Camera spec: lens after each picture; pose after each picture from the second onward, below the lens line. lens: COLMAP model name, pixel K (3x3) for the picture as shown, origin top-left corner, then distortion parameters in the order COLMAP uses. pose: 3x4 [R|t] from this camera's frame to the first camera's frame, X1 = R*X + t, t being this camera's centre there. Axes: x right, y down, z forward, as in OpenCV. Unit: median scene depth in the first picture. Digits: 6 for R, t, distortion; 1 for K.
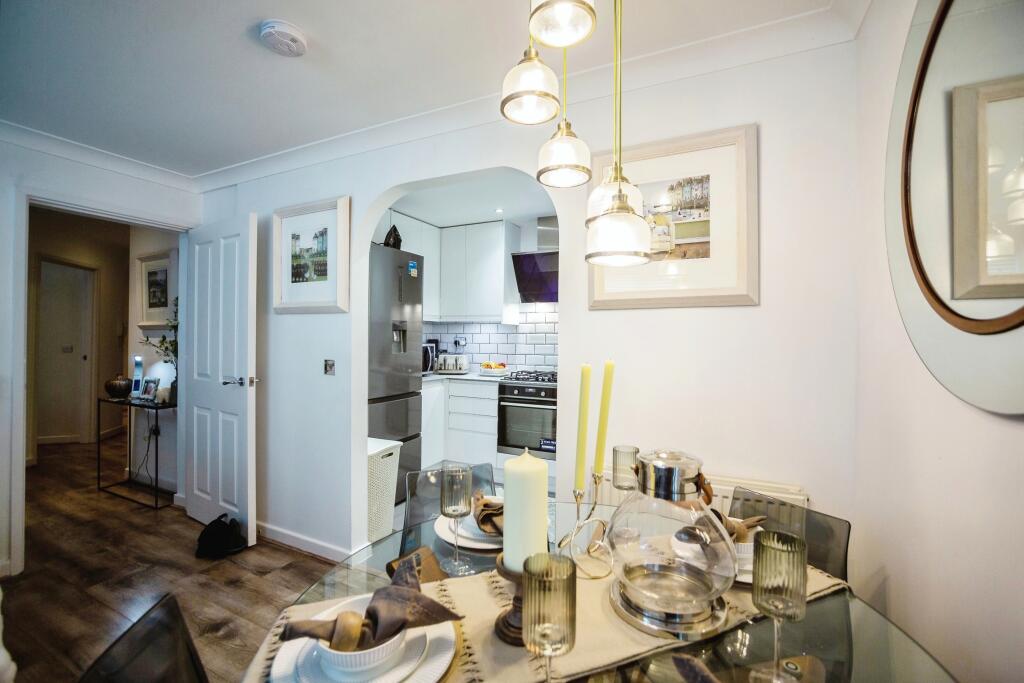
lens RADIAL K [[438.2, 0, 506.7], [0, 438.2, 326.0], [0, 0, 1]] dist [-0.035250, 0.010792]
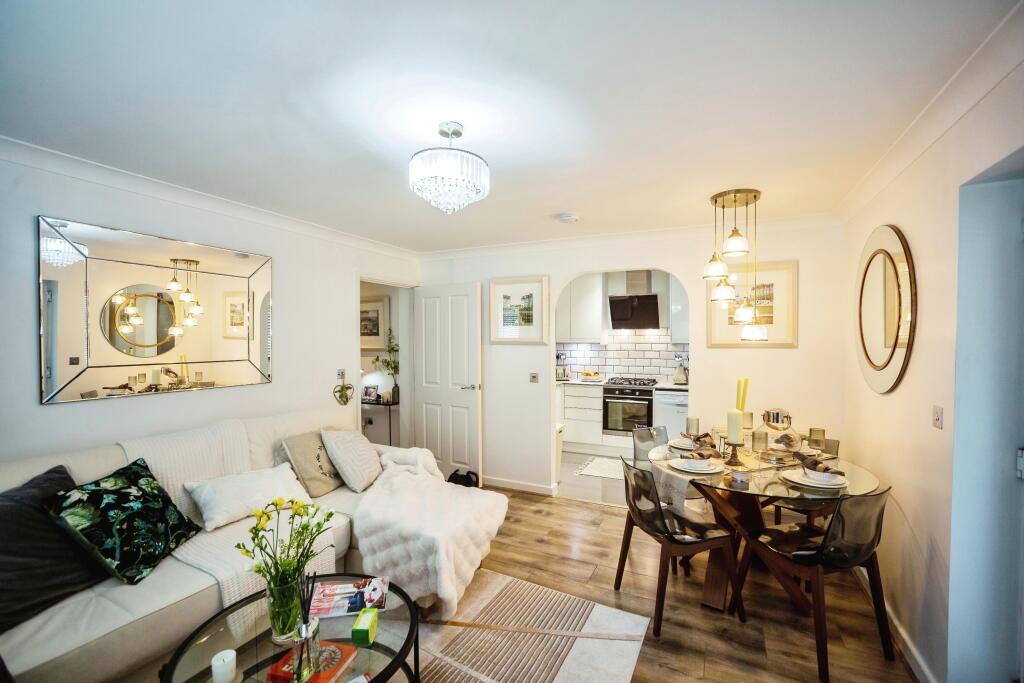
lens RADIAL K [[442.1, 0, 512.0], [0, 442.1, 341.5], [0, 0, 1]] dist [-0.022534, 0.000261]
pose [[0.999834, -0.005533, 0.017353, -0.362021], [0.005079, 0.999647, 0.026073, -0.060779], [-0.017491, -0.025981, 0.999509, -0.475072]]
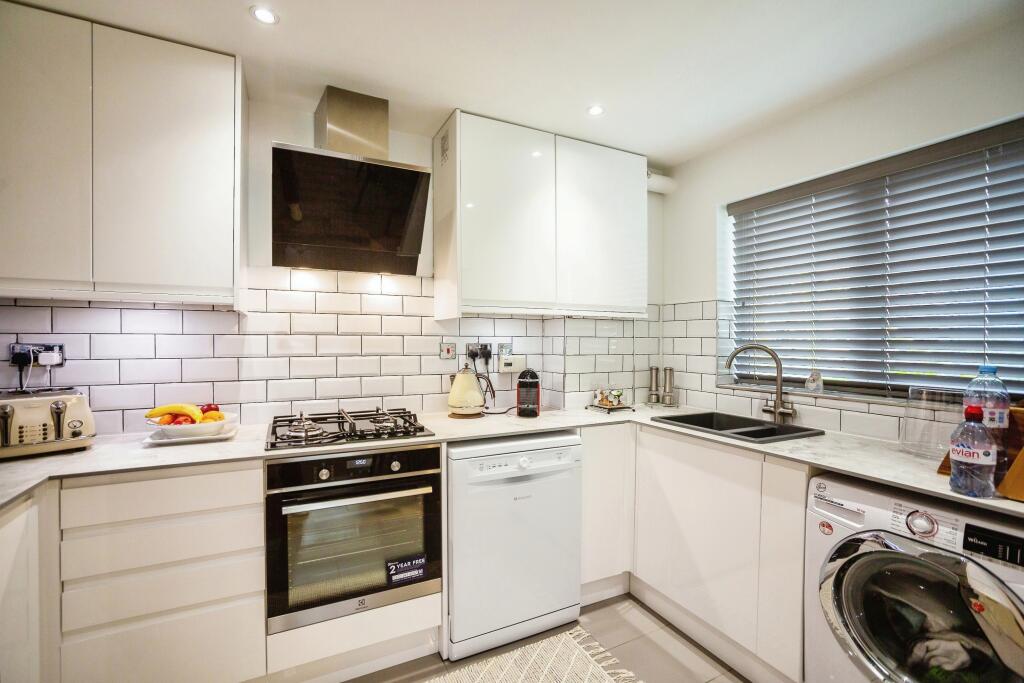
lens RADIAL K [[442.1, 0, 512.0], [0, 442.1, 341.5], [0, 0, 1]] dist [-0.022534, 0.000261]
pose [[0.572794, -0.006477, 0.819674, -0.222874], [-0.018042, 0.999627, 0.020507, 0.012570], [-0.819501, -0.026535, 0.572463, 0.627376]]
